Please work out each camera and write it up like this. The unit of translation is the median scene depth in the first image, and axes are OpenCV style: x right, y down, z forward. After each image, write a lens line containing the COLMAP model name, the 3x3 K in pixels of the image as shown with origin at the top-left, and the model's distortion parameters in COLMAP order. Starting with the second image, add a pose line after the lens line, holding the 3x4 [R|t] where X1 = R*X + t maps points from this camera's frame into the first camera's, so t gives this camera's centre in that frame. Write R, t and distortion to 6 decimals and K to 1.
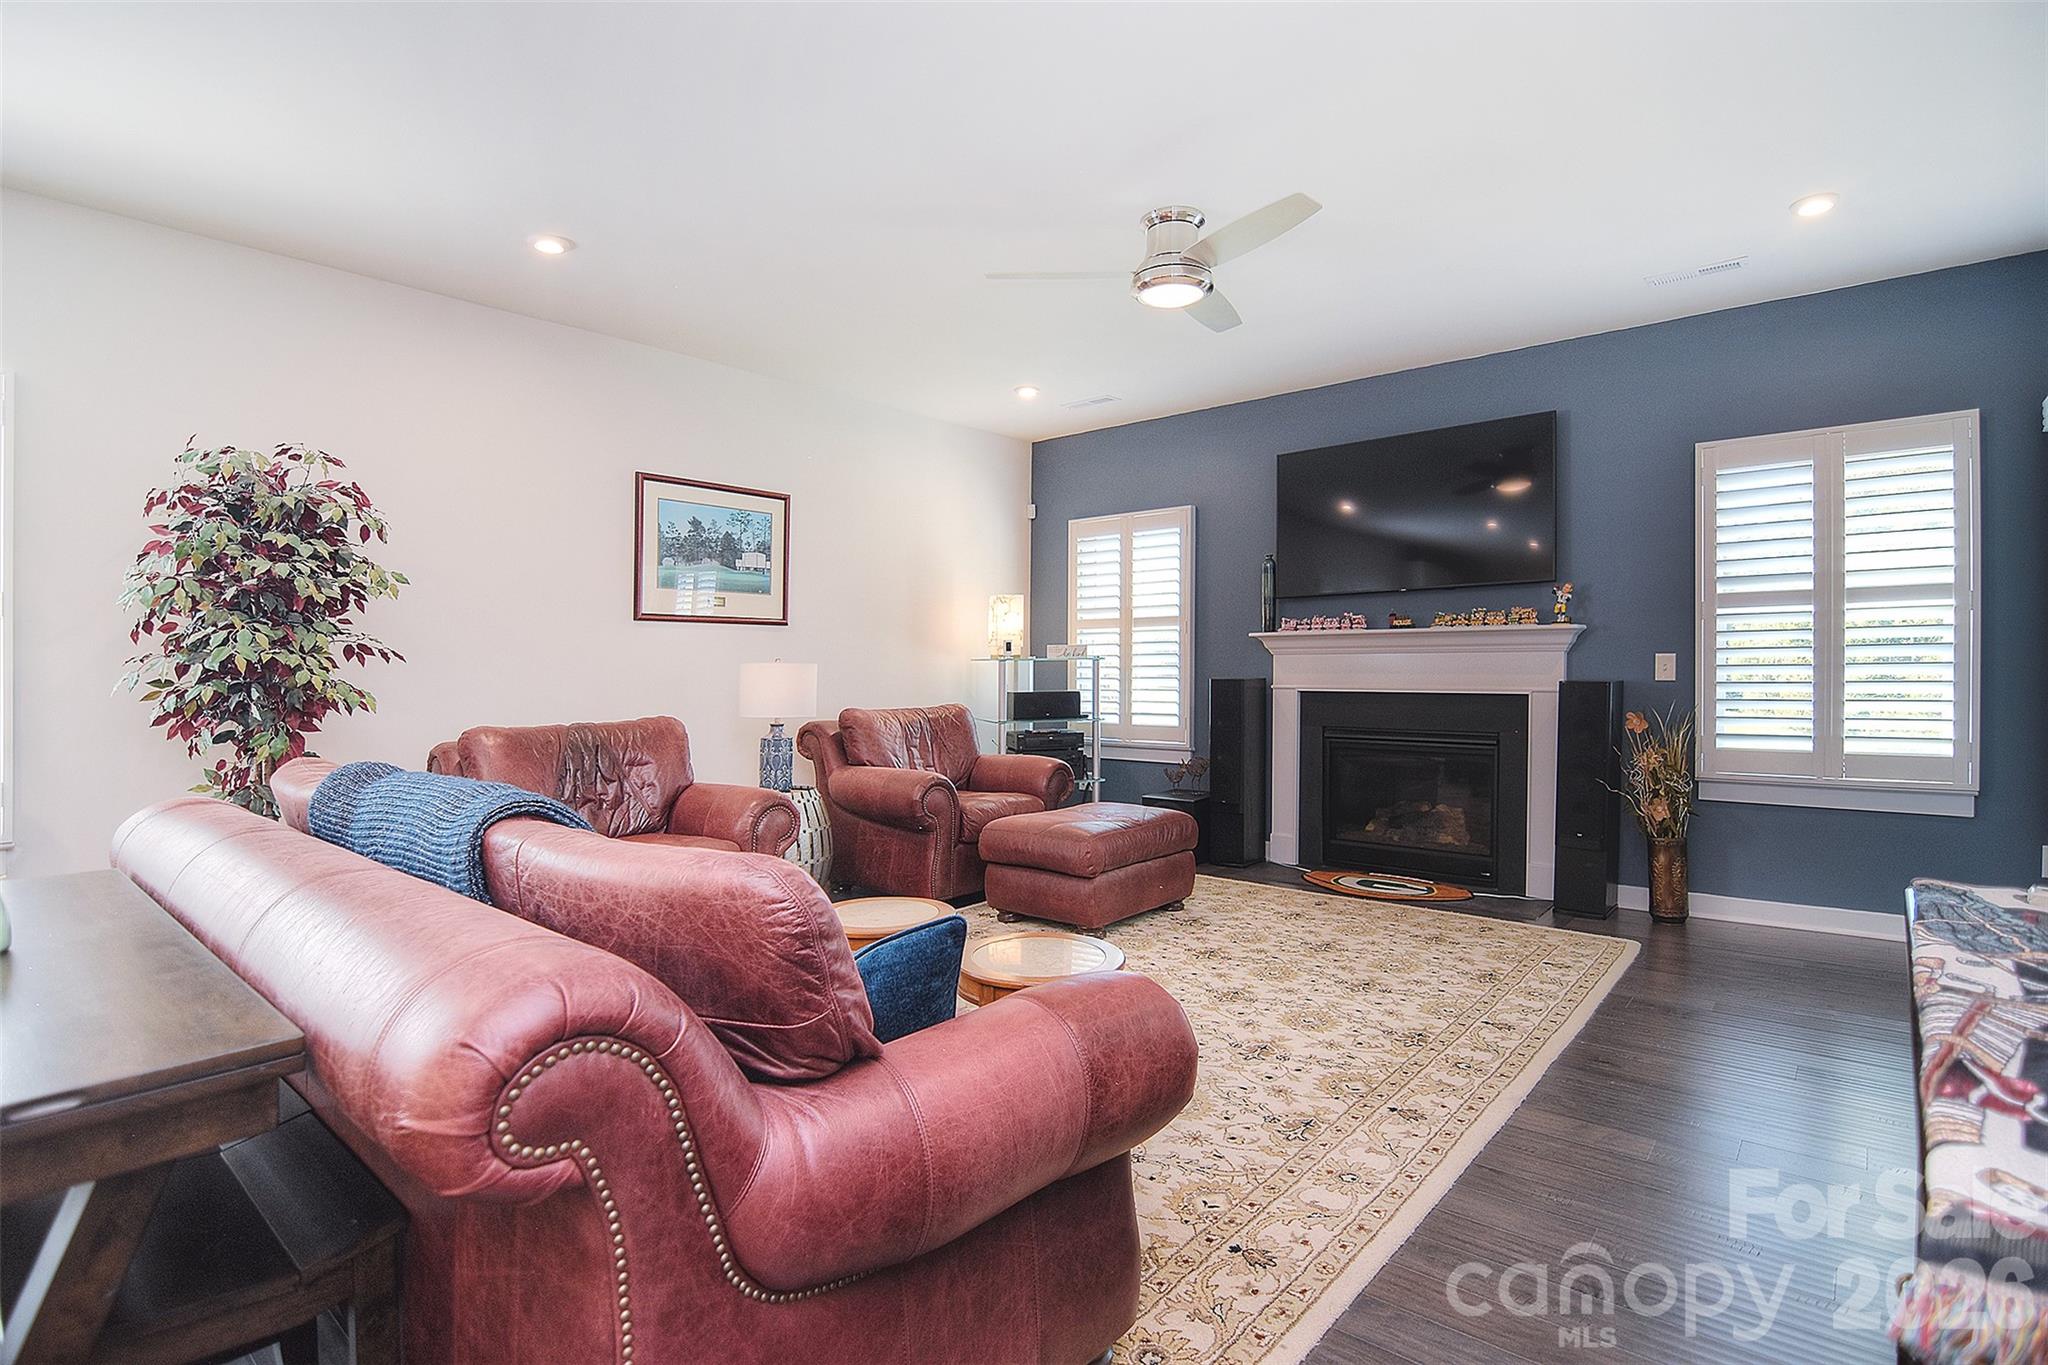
lens RADIAL K [[987.4, 0, 1016.4], [0, 987.4, 705.9], [0, 0, 1]] dist [-0.005992, -0.010884]
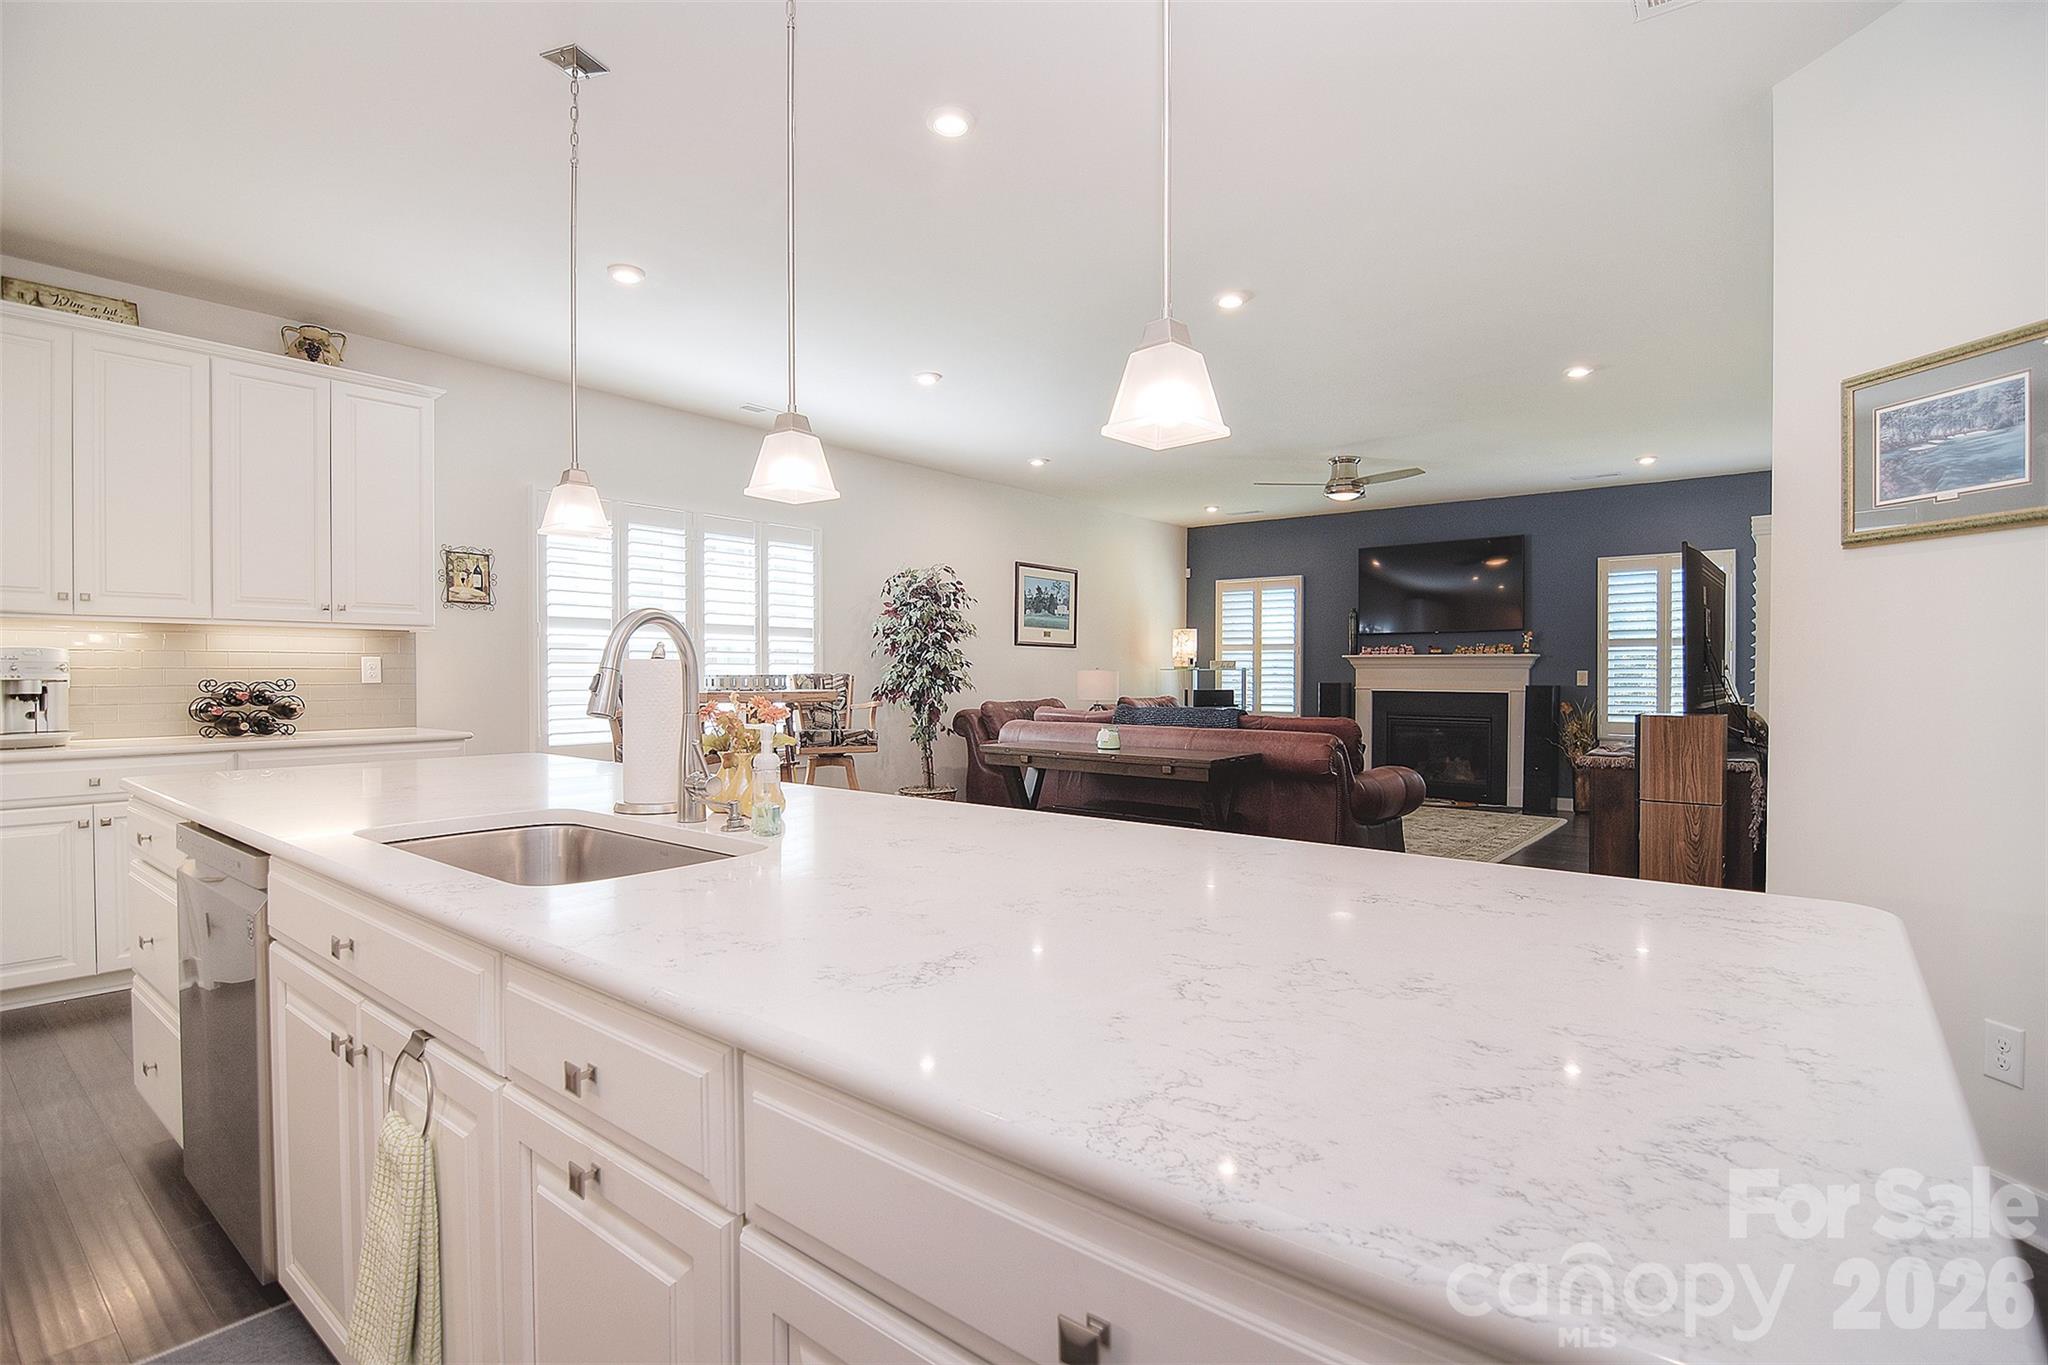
lens RADIAL K [[987.4, 0, 1022.9], [0, 987.4, 700.1], [0, 0, 1]] dist [-0.005992, -0.010884]
pose [[0.999180, 0.010132, 0.039205, -0.422282], [-0.009556, 0.999844, -0.014864, 0.036065], [-0.039349, 0.014478, 0.999121, -0.737459]]
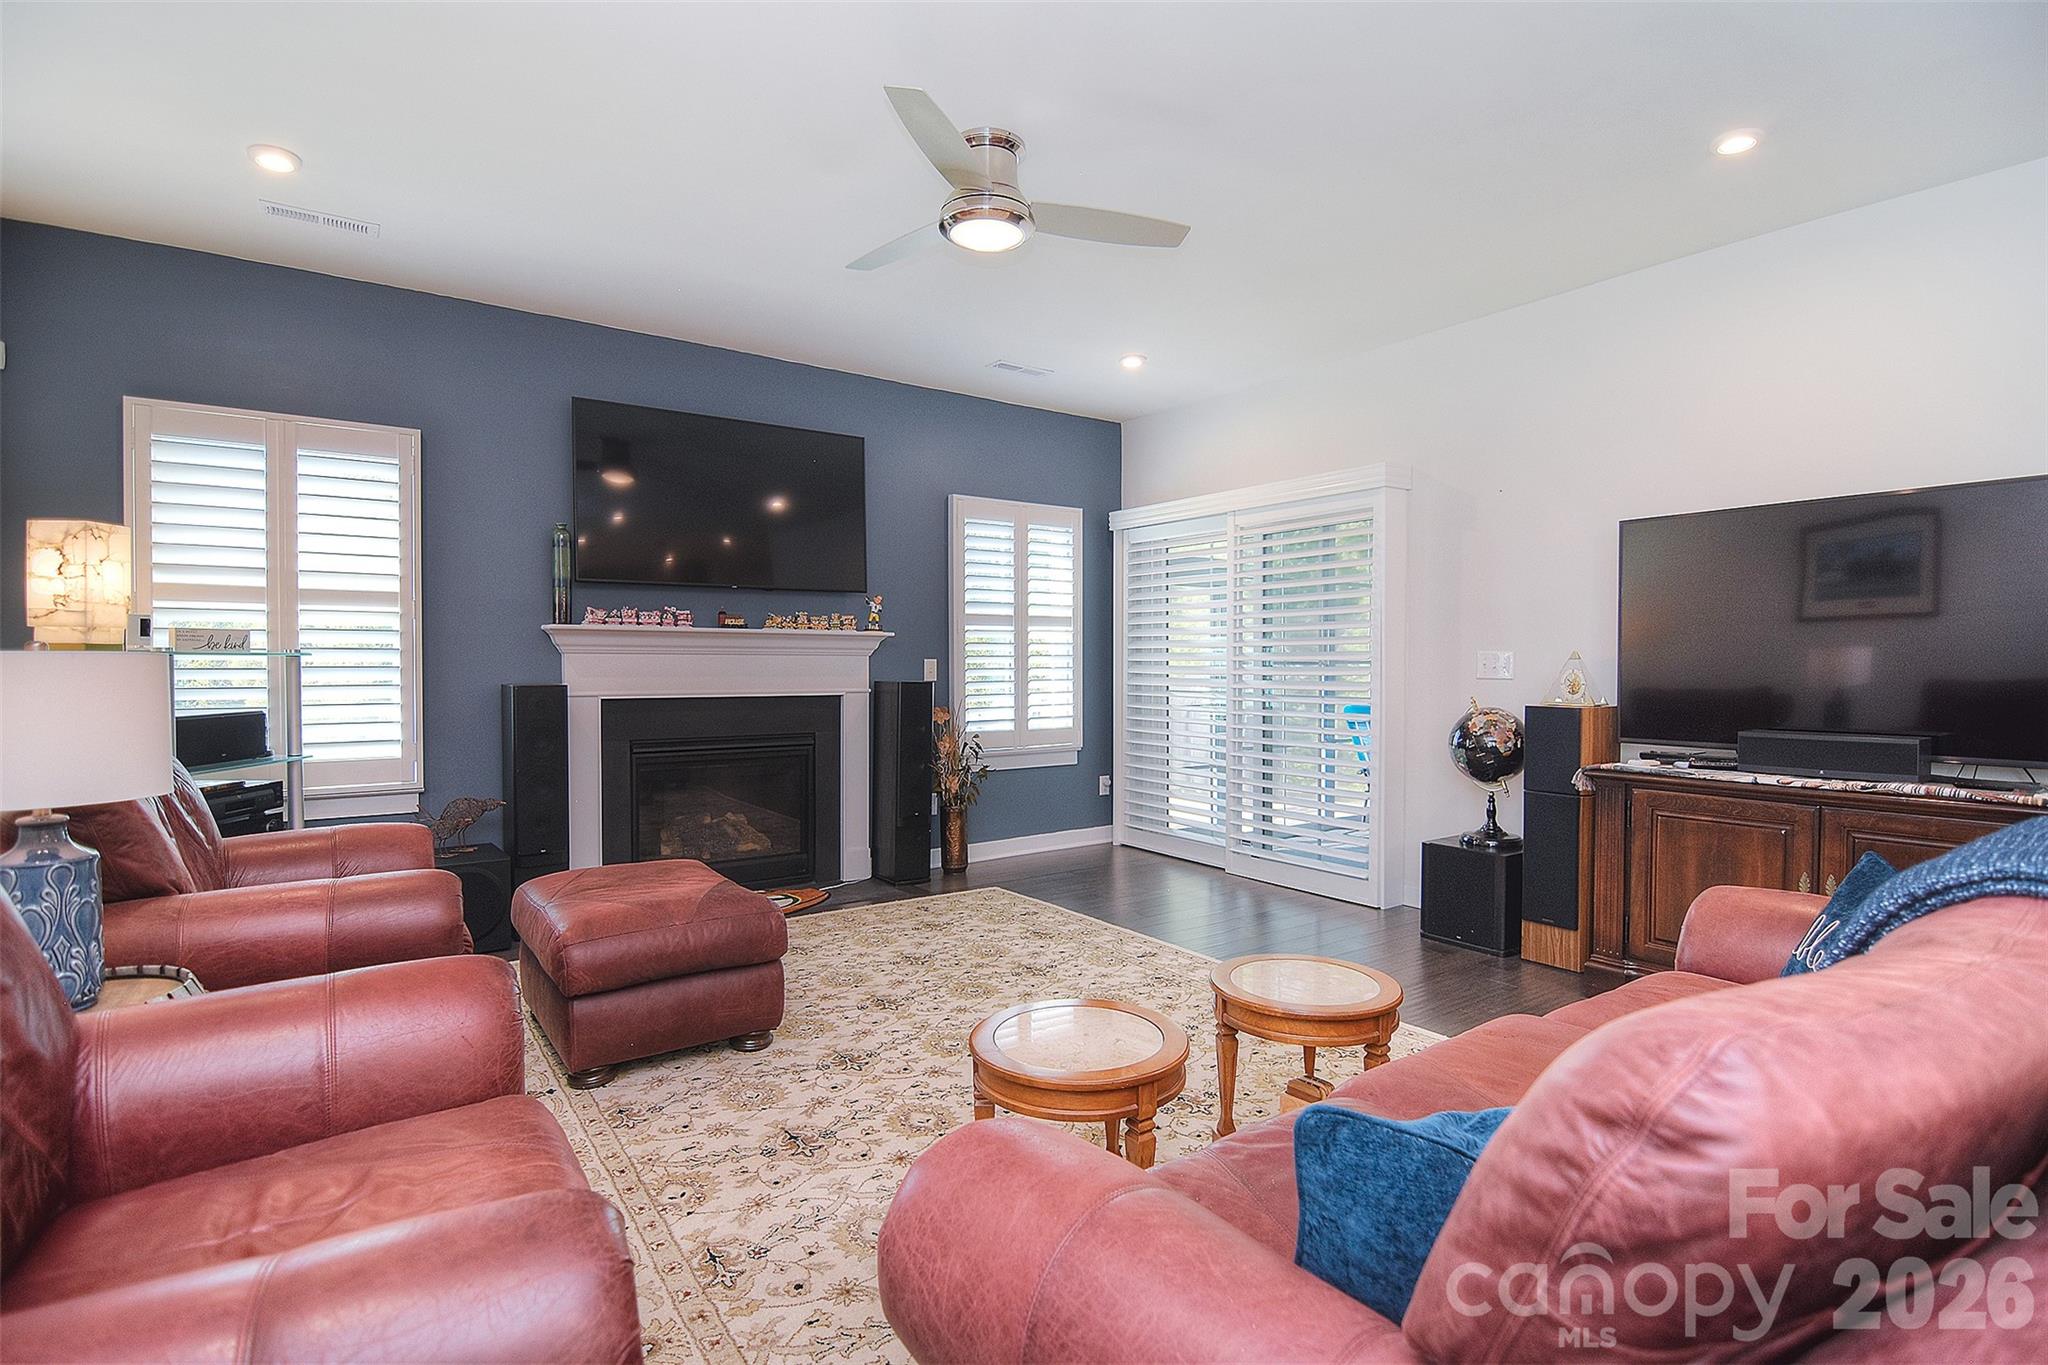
lens RADIAL K [[987.4, 0, 1044.0], [0, 987.4, 695.3], [0, 0, 1]] dist [-0.005992, -0.010884]
pose [[0.226002, -0.021648, 0.973886, -0.480324], [0.037897, 0.999192, 0.013416, -0.017087], [-0.973389, 0.033875, 0.226640, 0.530434]]
